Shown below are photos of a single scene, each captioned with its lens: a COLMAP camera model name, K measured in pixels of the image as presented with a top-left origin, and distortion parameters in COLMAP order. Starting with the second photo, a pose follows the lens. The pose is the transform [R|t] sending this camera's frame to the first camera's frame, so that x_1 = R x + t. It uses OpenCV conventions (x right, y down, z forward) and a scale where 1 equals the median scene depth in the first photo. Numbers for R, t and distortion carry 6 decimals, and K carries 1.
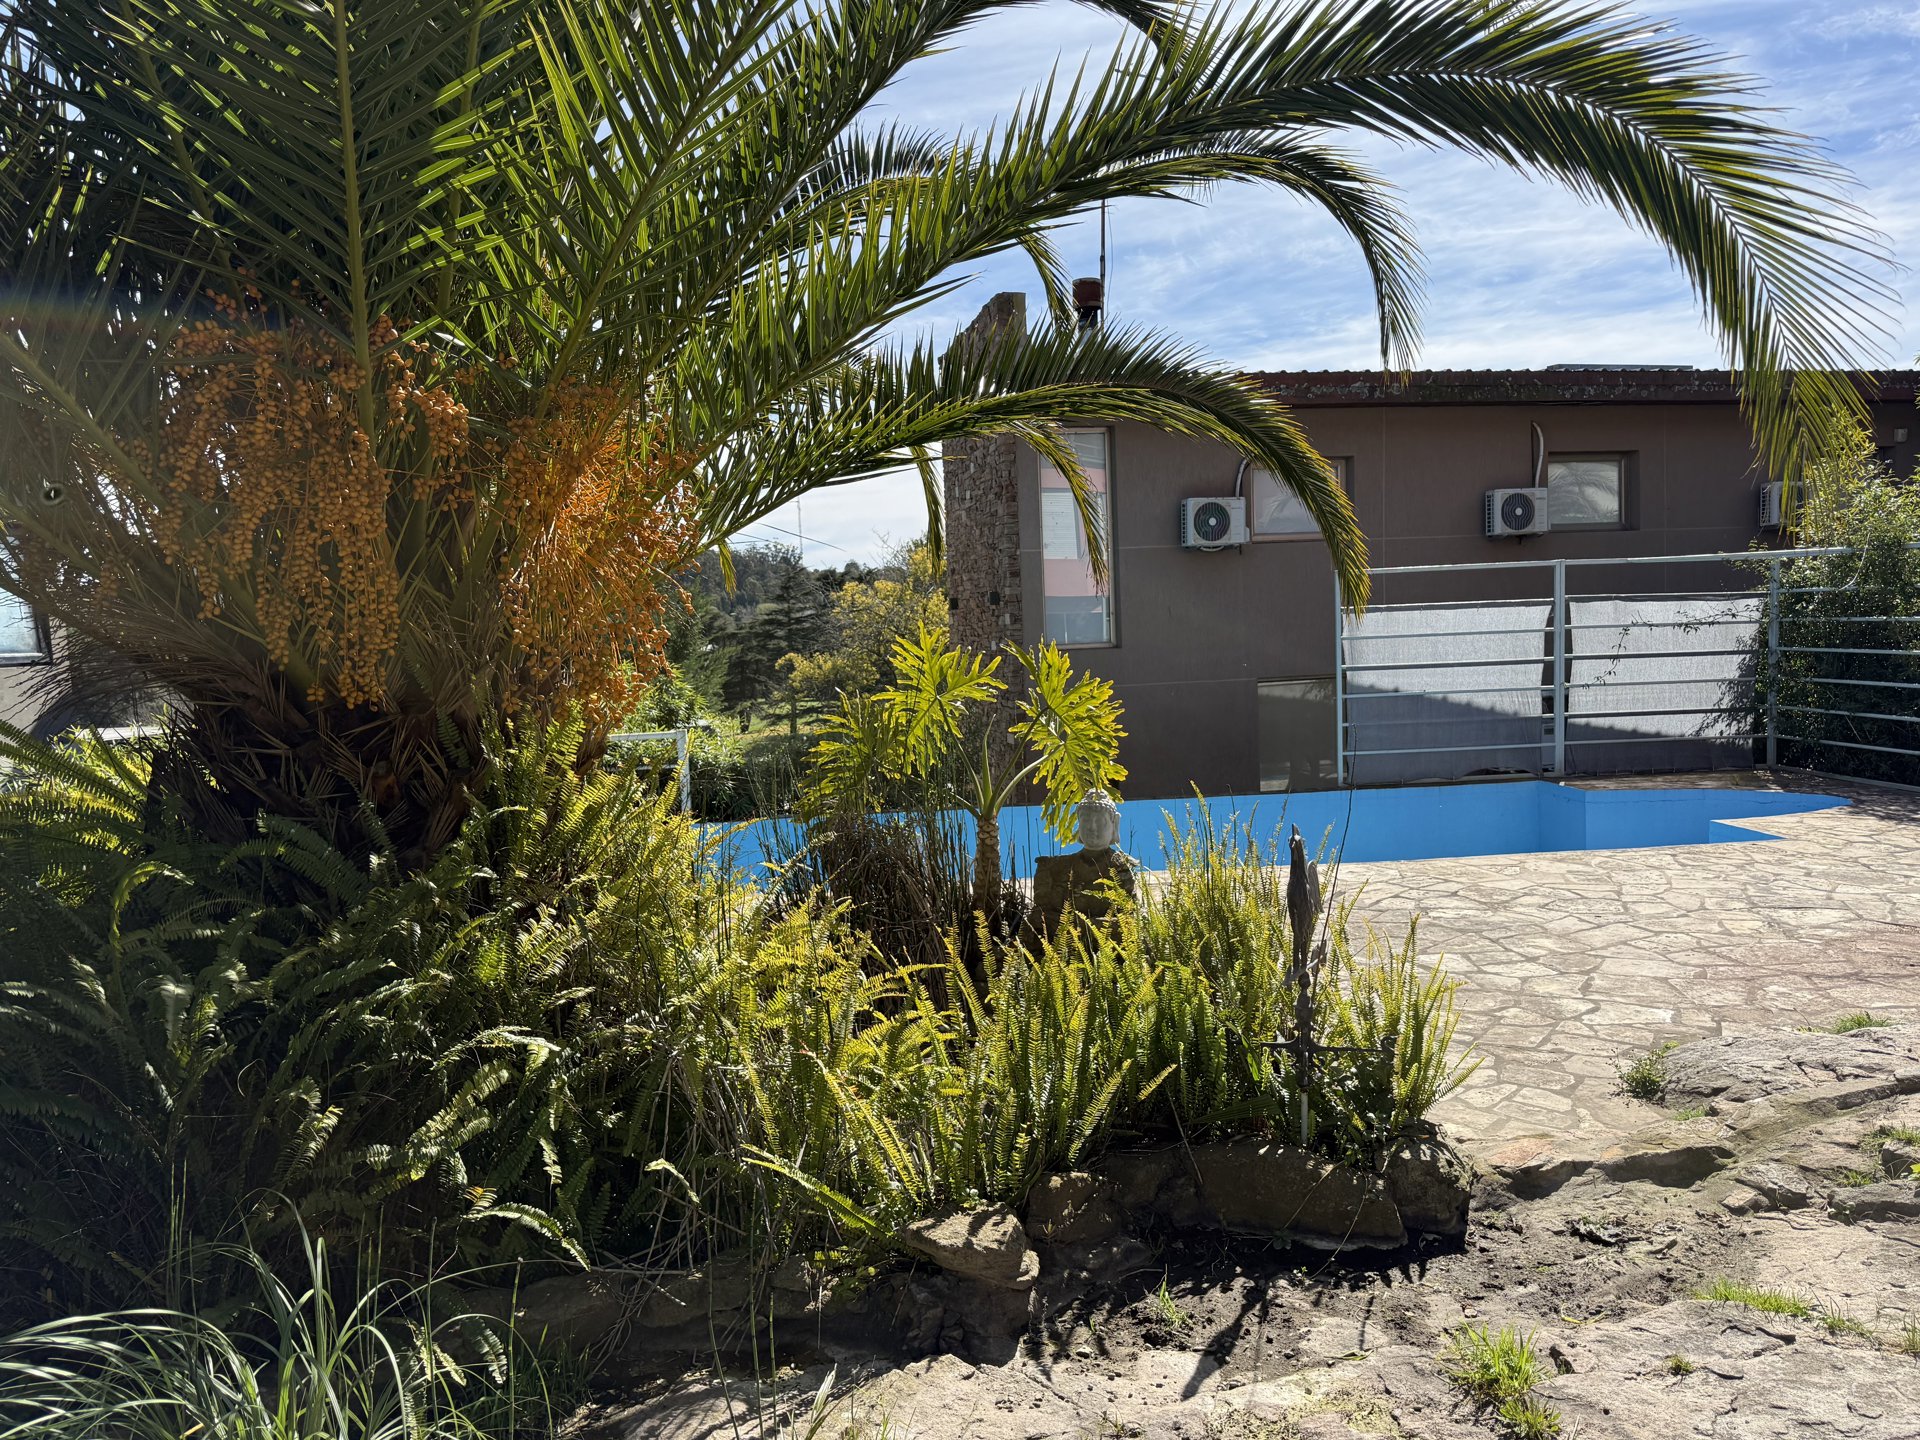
lens RADIAL K [[1369.1, 0, 959.9], [0, 1369.1, 720.6], [0, 0, 1]] dist [0.047659, -0.050270]
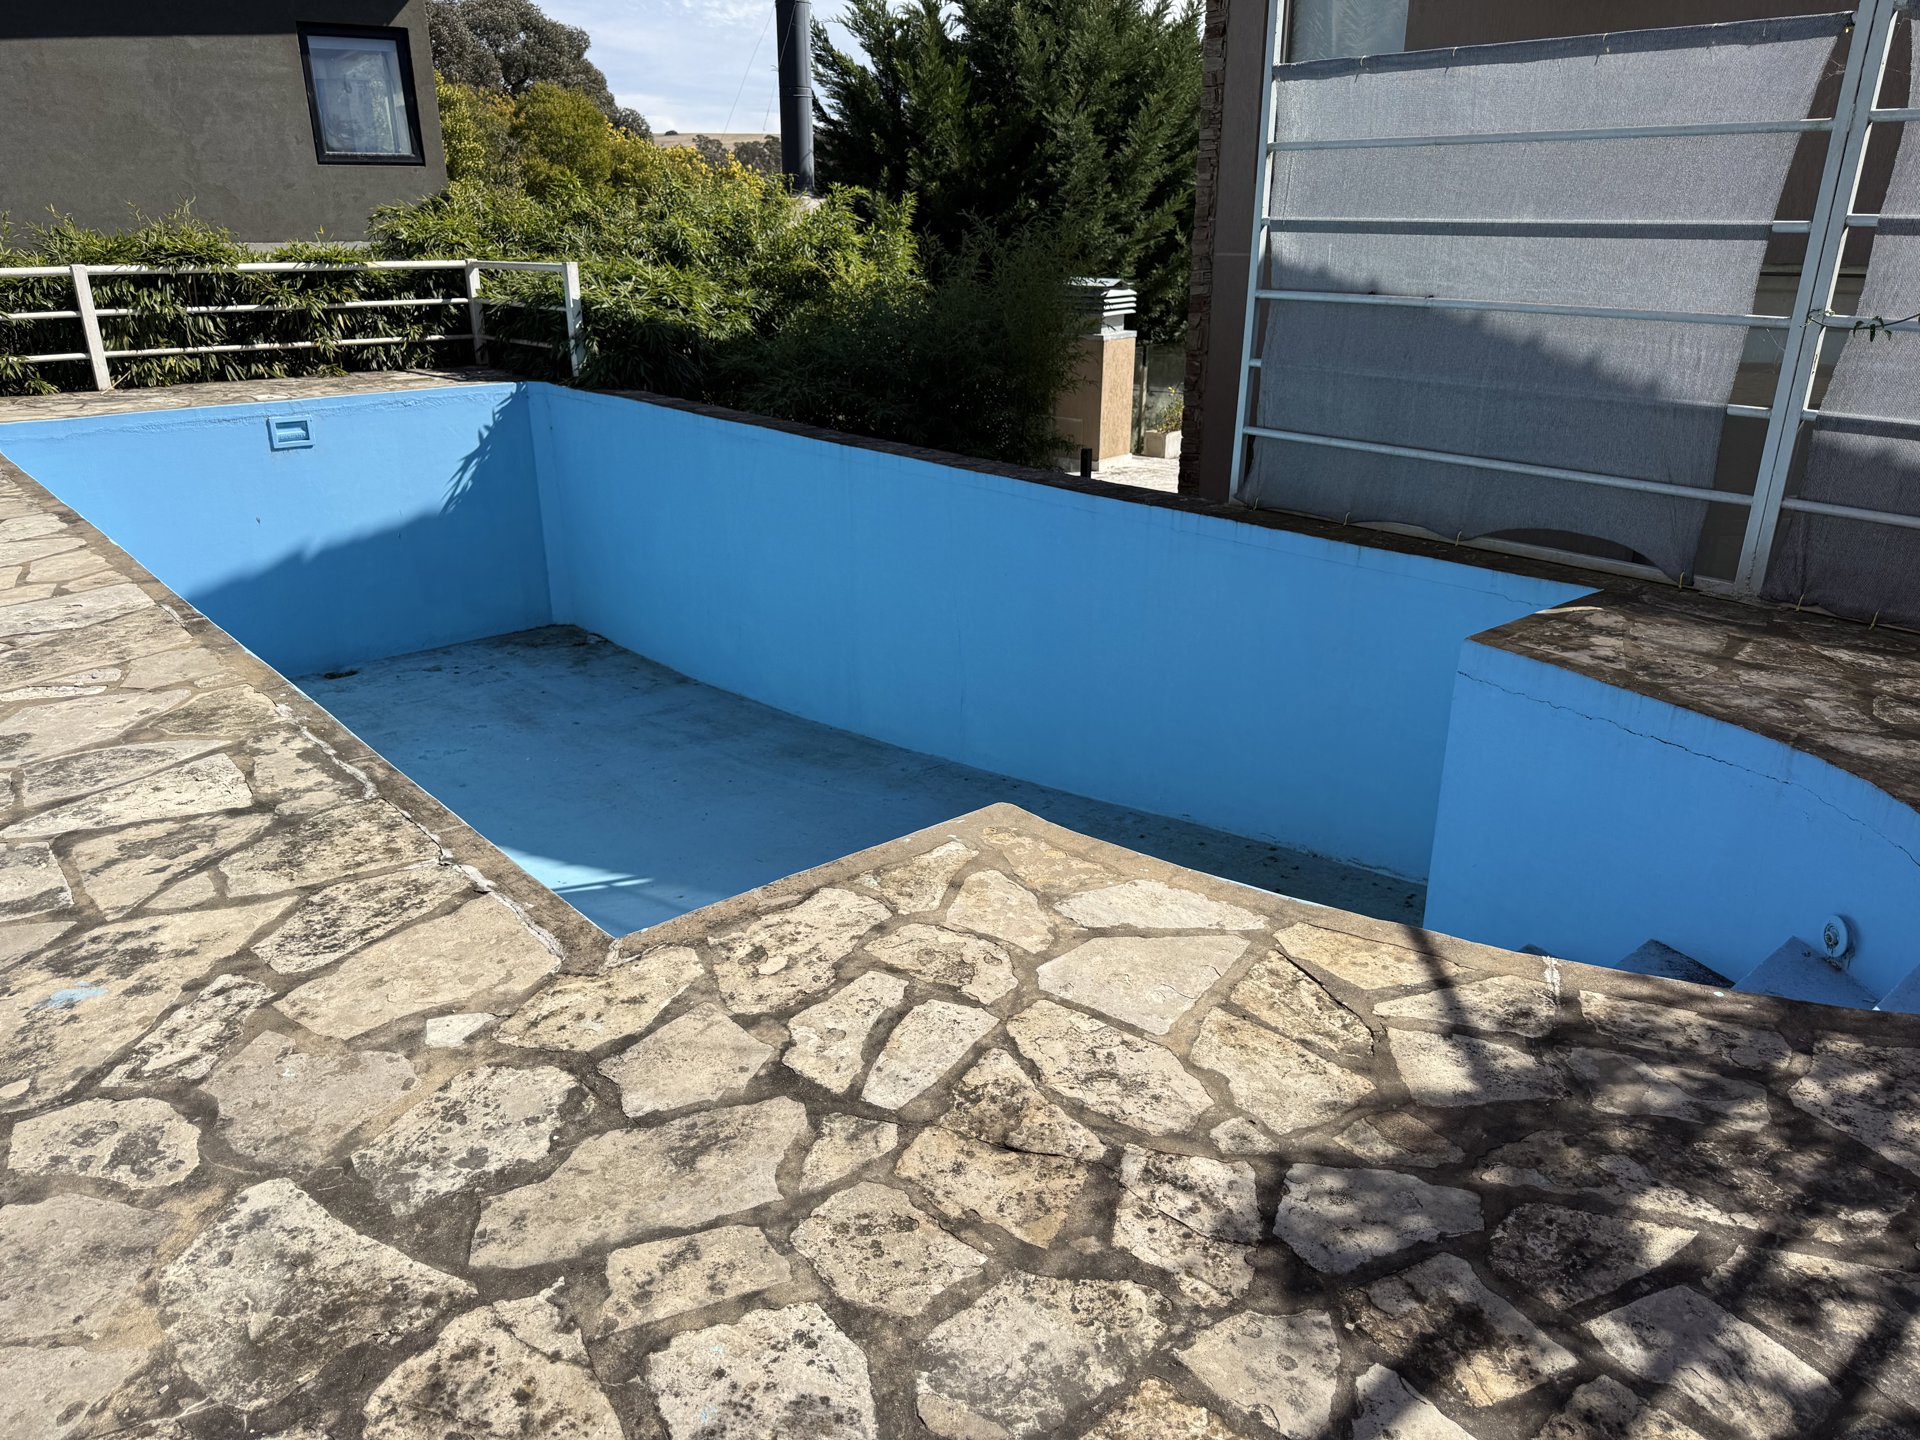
lens RADIAL K [[1369.1, 0, 959.6], [0, 1369.1, 723.2], [0, 0, 1]] dist [0.047659, -0.050270]
pose [[0.589289, 0.321033, -0.741402, 0.585837], [-0.069800, 0.934463, 0.349151, -0.035511], [0.804902, -0.154001, 0.573077, 0.648547]]
